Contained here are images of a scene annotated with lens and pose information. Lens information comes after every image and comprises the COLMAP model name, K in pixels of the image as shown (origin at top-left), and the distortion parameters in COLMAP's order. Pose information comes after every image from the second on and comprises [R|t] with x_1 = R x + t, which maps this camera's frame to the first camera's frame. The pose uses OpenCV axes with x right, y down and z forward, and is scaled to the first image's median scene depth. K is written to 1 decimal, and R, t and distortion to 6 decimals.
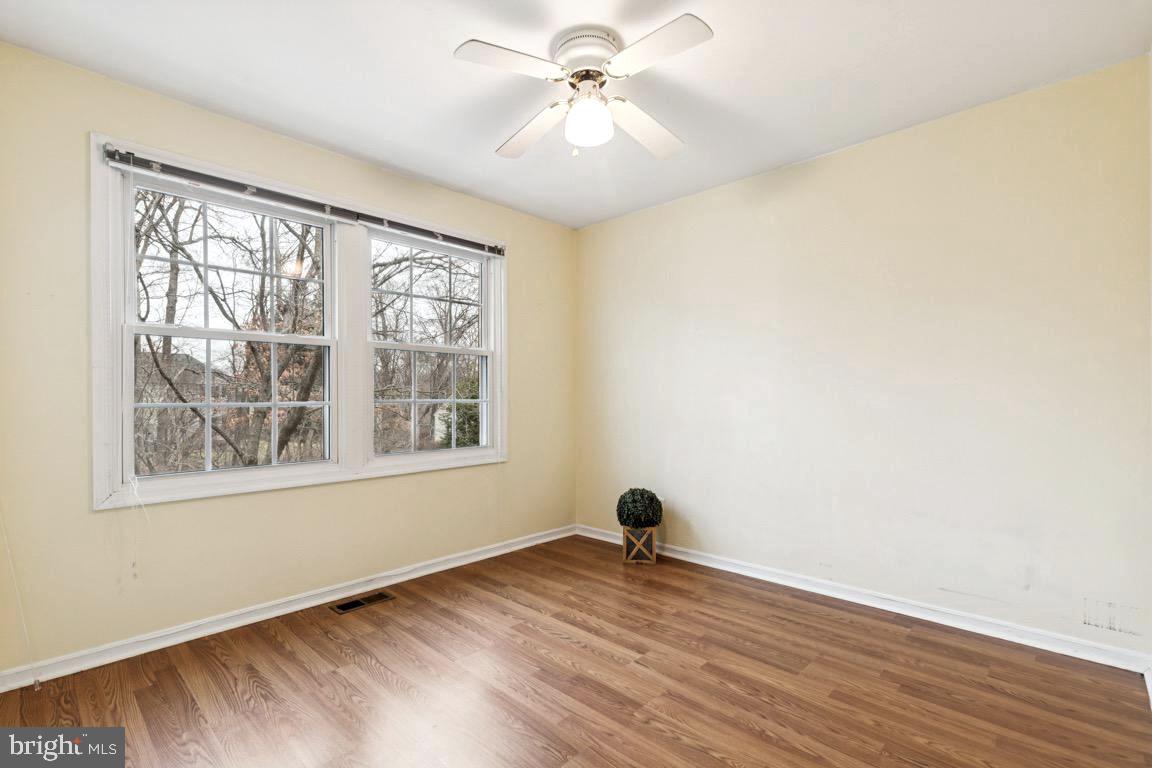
lens RADIAL K [[525.1, 0, 571.0], [0, 525.1, 392.7], [0, 0, 1]] dist [0.005287, -0.000780]
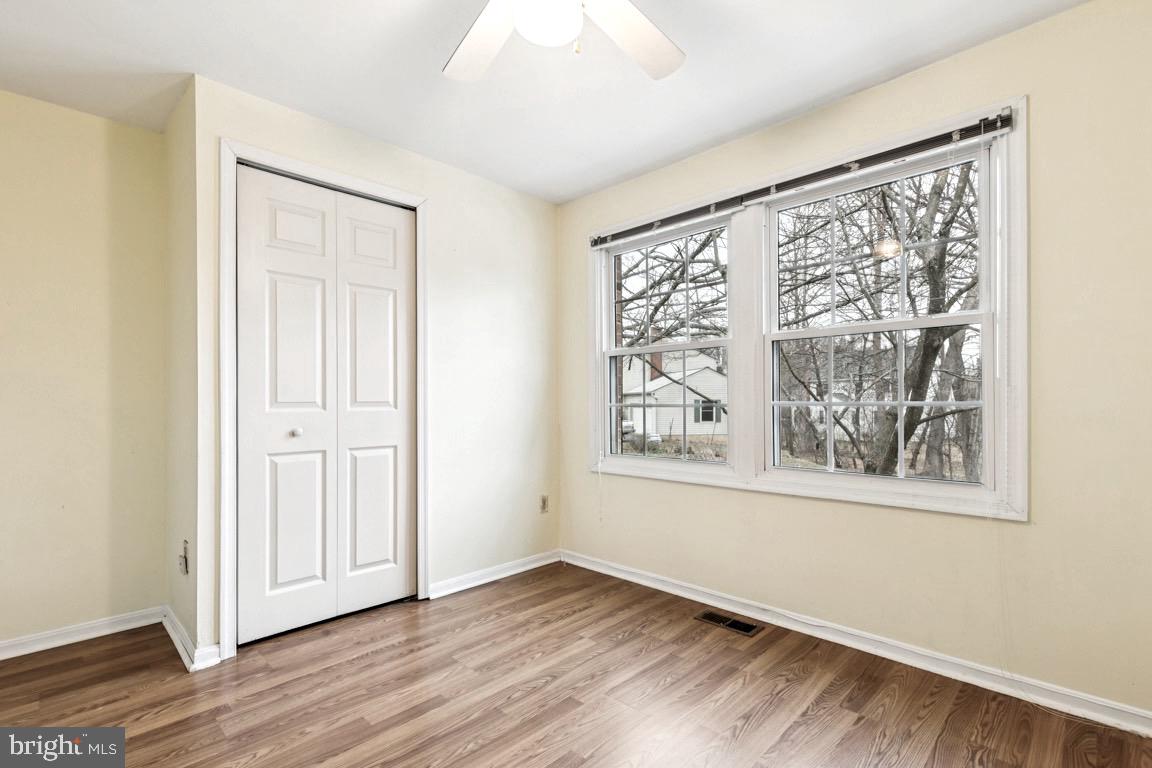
lens RADIAL K [[525.1, 0, 571.3], [0, 525.1, 392.7], [0, 0, 1]] dist [0.005287, -0.000780]
pose [[-0.009890, -0.013528, -0.999860, 0.552204], [0.014194, 0.999806, -0.013667, 0.008307], [0.999850, -0.014328, -0.009696, 0.780040]]
